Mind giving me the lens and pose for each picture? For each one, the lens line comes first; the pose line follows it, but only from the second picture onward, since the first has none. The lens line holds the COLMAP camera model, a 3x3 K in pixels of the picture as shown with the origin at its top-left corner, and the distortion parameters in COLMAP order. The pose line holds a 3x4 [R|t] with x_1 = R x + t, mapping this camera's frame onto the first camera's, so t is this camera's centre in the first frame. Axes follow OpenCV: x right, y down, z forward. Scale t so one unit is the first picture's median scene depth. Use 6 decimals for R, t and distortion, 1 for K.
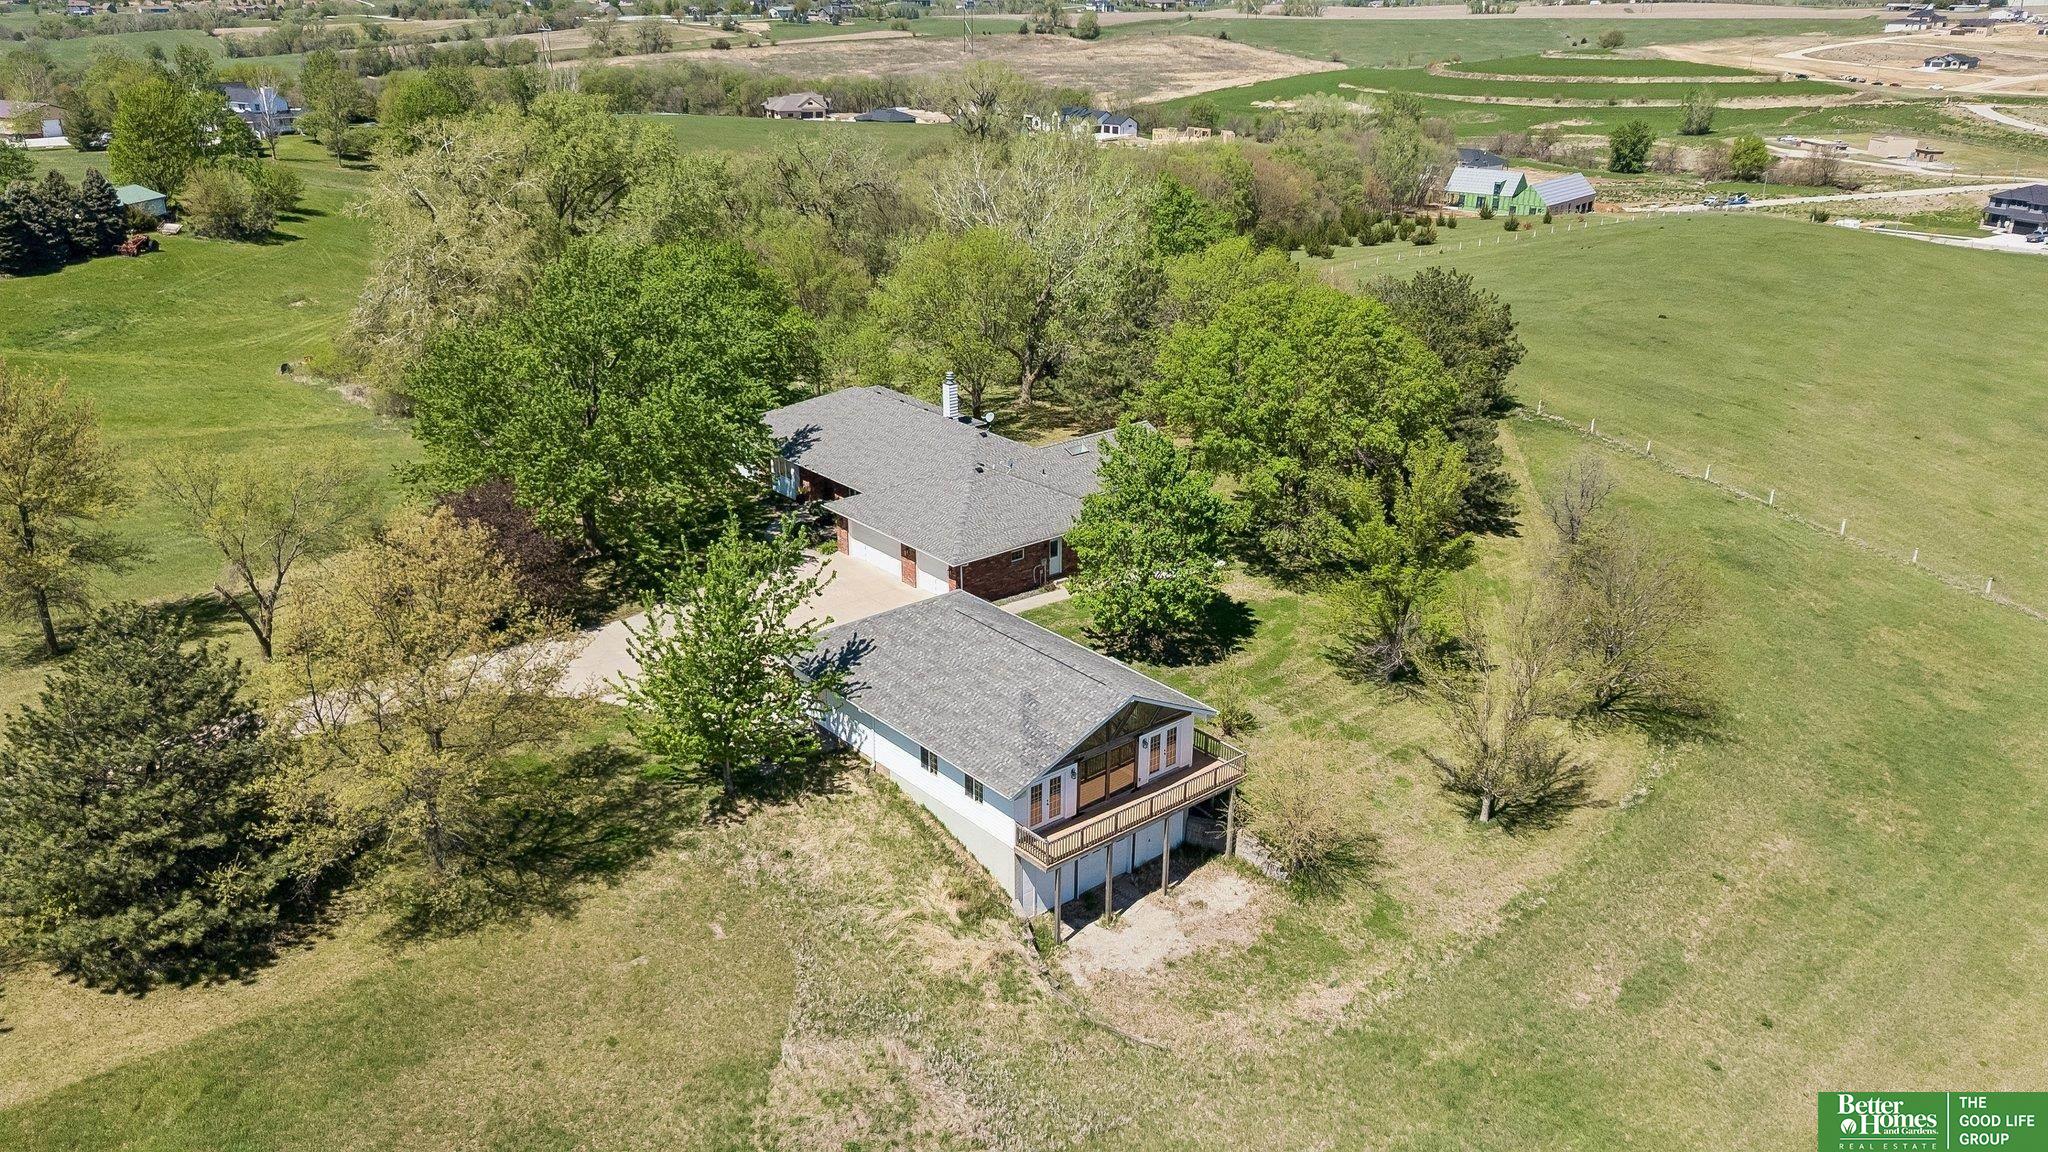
lens RADIAL K [[1495.9, 0, 1029.6], [0, 1495.9, 576.0], [0, 0, 1]] dist [0.060766, -0.061077]
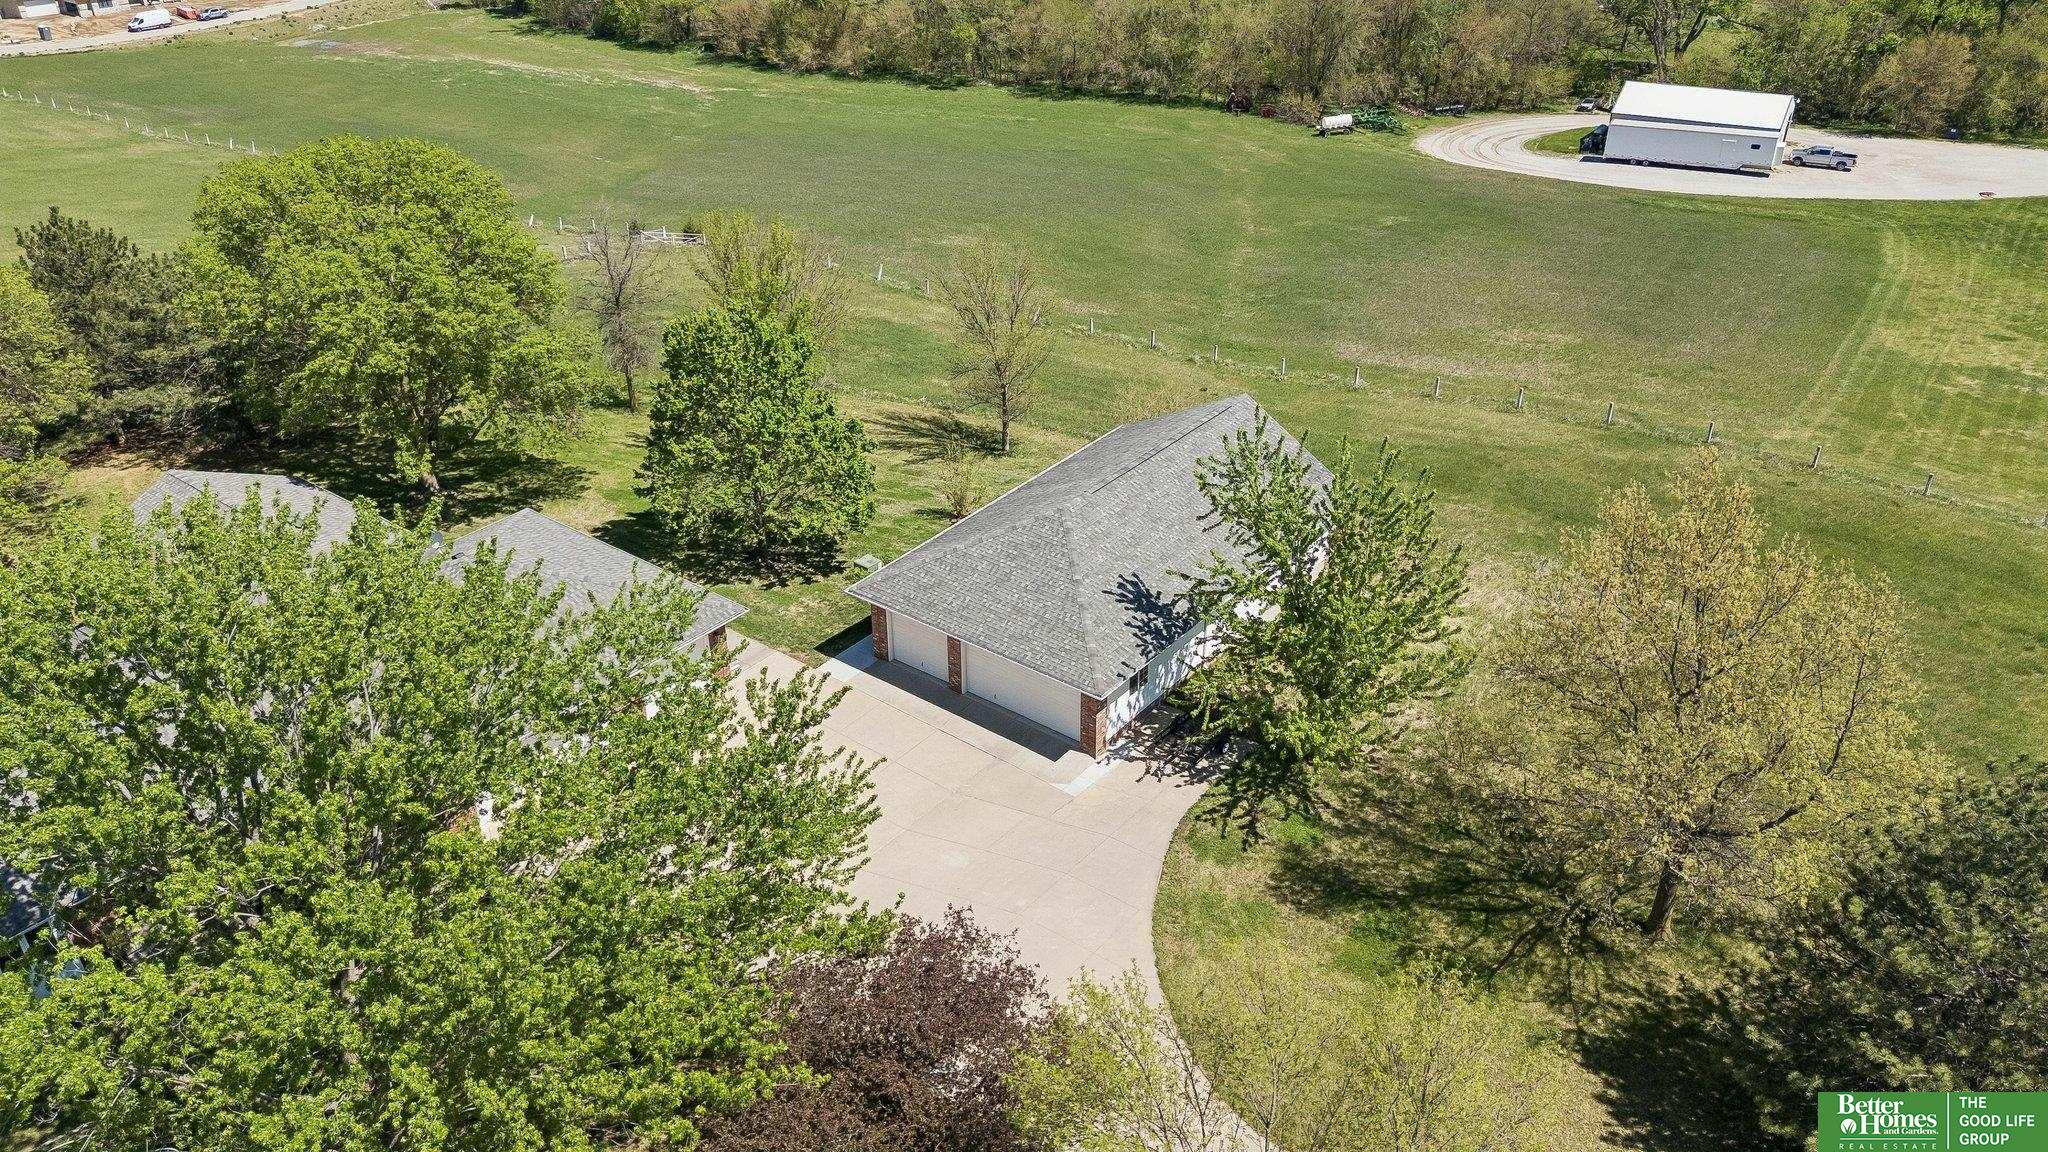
lens RADIAL K [[1514.7, 0, 1024.0], [0, 1514.7, 550.4], [0, 0, 1]] dist [0.072688, -0.066210]
pose [[-0.197266, -0.485775, 0.851533, -0.831475], [0.365346, 0.769603, 0.523673, -0.438642], [-0.909730, 0.414407, 0.025660, 1.099469]]
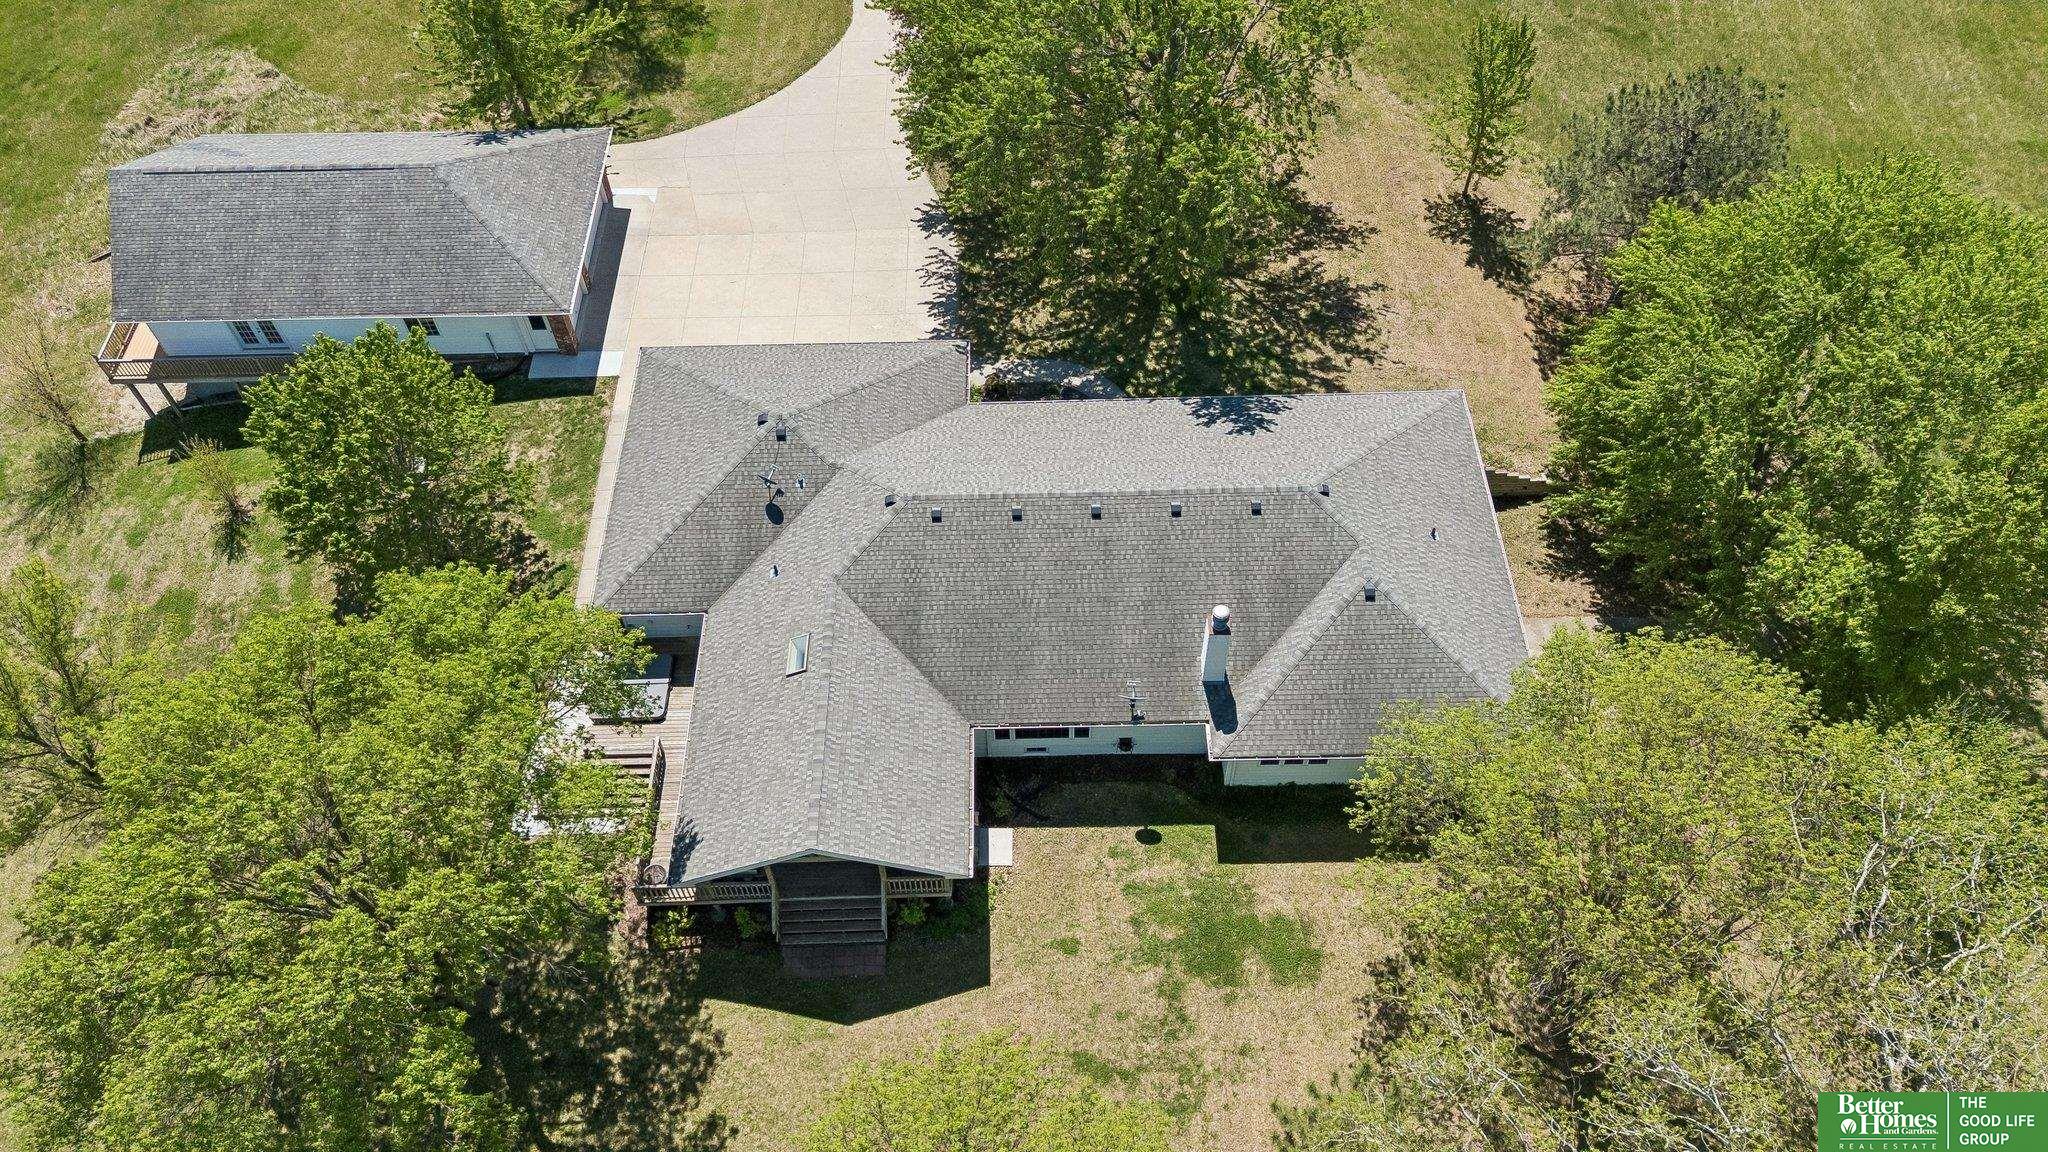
lens RADIAL K [[1502.0, 0, 1029.0], [0, 1502.0, 566.8], [0, 0, 1]] dist [0.093464, -0.106075]
pose [[-0.639735, 0.620140, -0.454054, 0.294395], [-0.267932, 0.373765, 0.887982, -0.869109], [0.720383, 0.689729, -0.072955, 1.622025]]
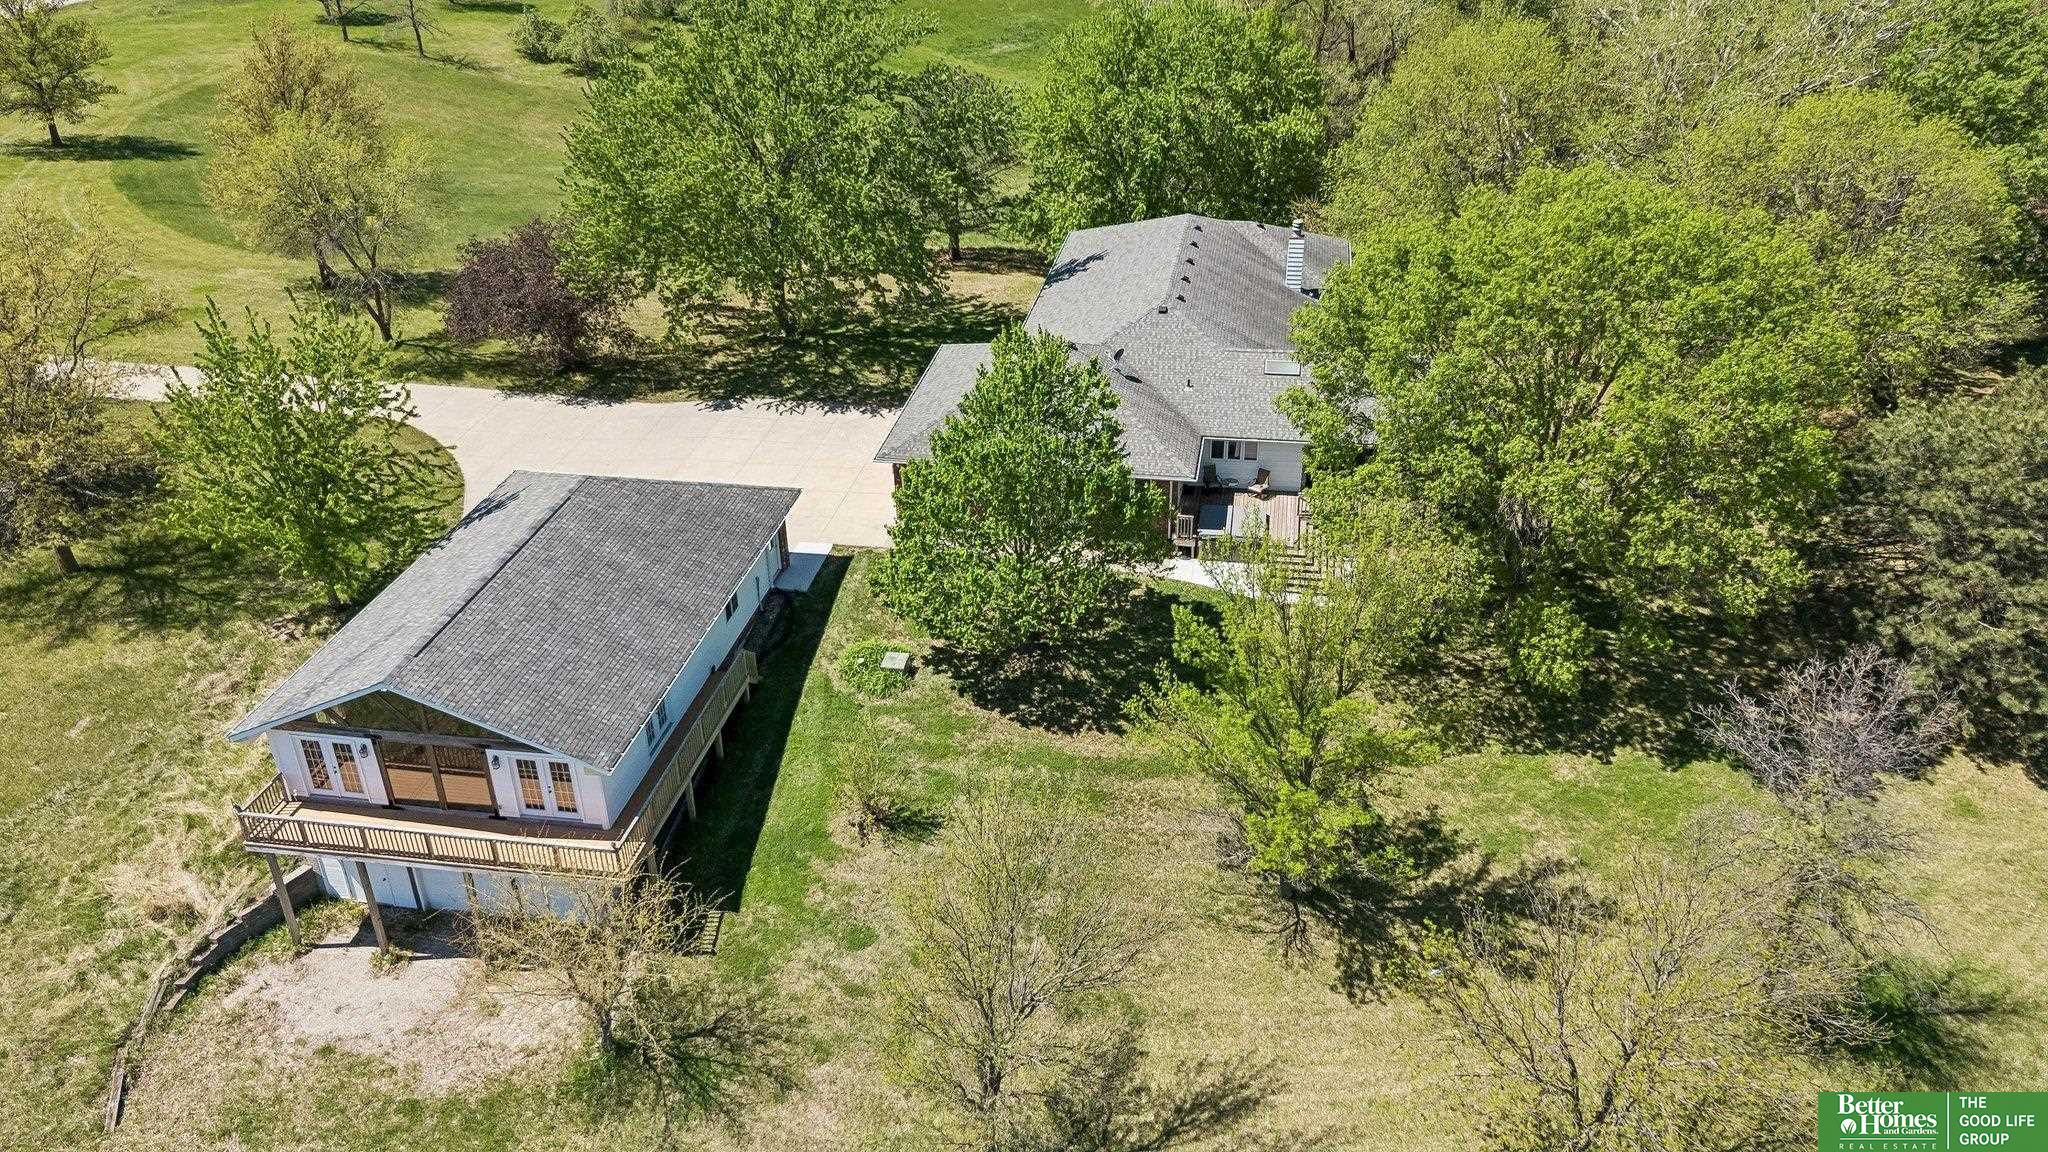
lens RADIAL K [[1528.5, 0, 1023.9], [0, 1528.5, 530.6], [0, 0, 1]] dist [0.063222, -0.067954]
pose [[0.636937, 0.339585, -0.692094, 0.681144], [-0.261701, 0.939688, 0.220225, -0.205207], [0.725137, 0.040852, 0.687392, 0.685239]]
